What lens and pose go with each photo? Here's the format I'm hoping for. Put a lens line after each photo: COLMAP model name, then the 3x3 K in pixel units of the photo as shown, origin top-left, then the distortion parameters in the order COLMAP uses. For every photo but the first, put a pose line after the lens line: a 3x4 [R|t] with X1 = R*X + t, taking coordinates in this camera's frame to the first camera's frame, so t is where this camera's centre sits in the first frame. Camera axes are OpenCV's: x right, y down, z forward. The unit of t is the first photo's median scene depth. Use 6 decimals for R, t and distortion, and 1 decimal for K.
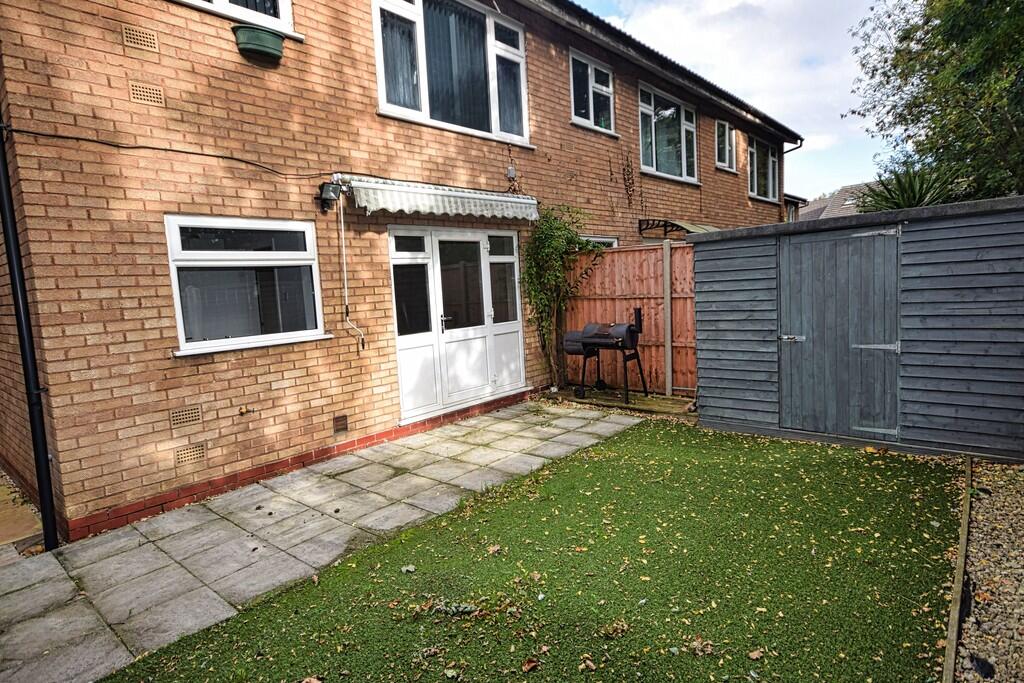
lens RADIAL K [[553.2, 0, 501.8], [0, 553.2, 338.4], [0, 0, 1]] dist [0.001162, 0.002851]
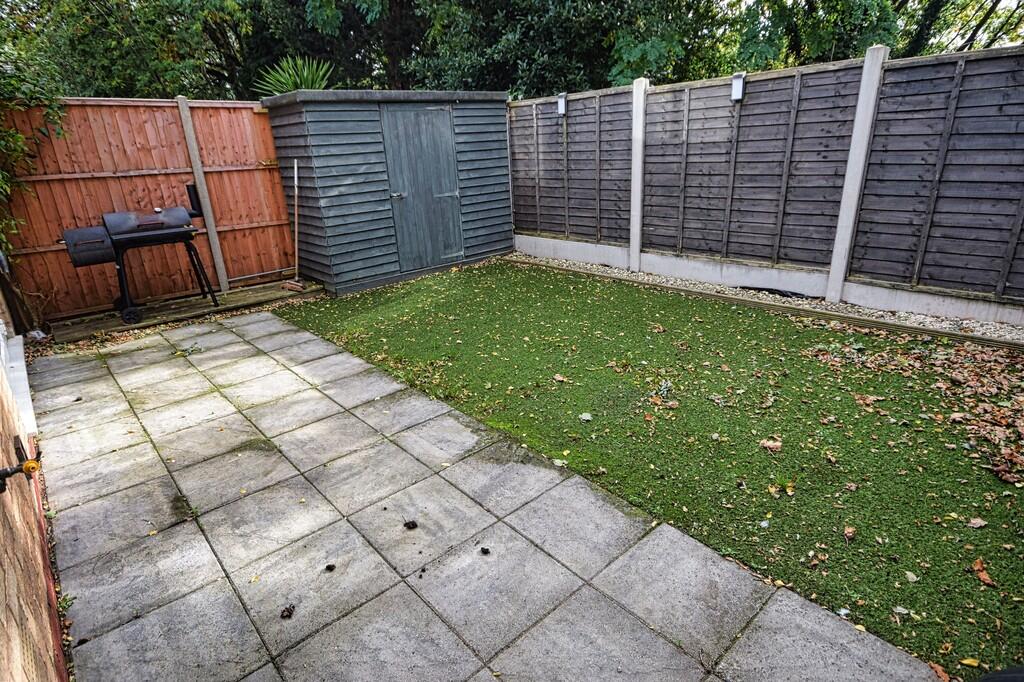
lens RADIAL K [[553.2, 0, 501.6], [0, 553.2, 338.0], [0, 0, 1]] dist [0.001162, 0.002851]
pose [[0.128533, -0.283487, 0.950323, -0.679167], [0.139830, 0.953879, 0.265636, 0.007717], [-0.981798, 0.098741, 0.162245, 0.625924]]
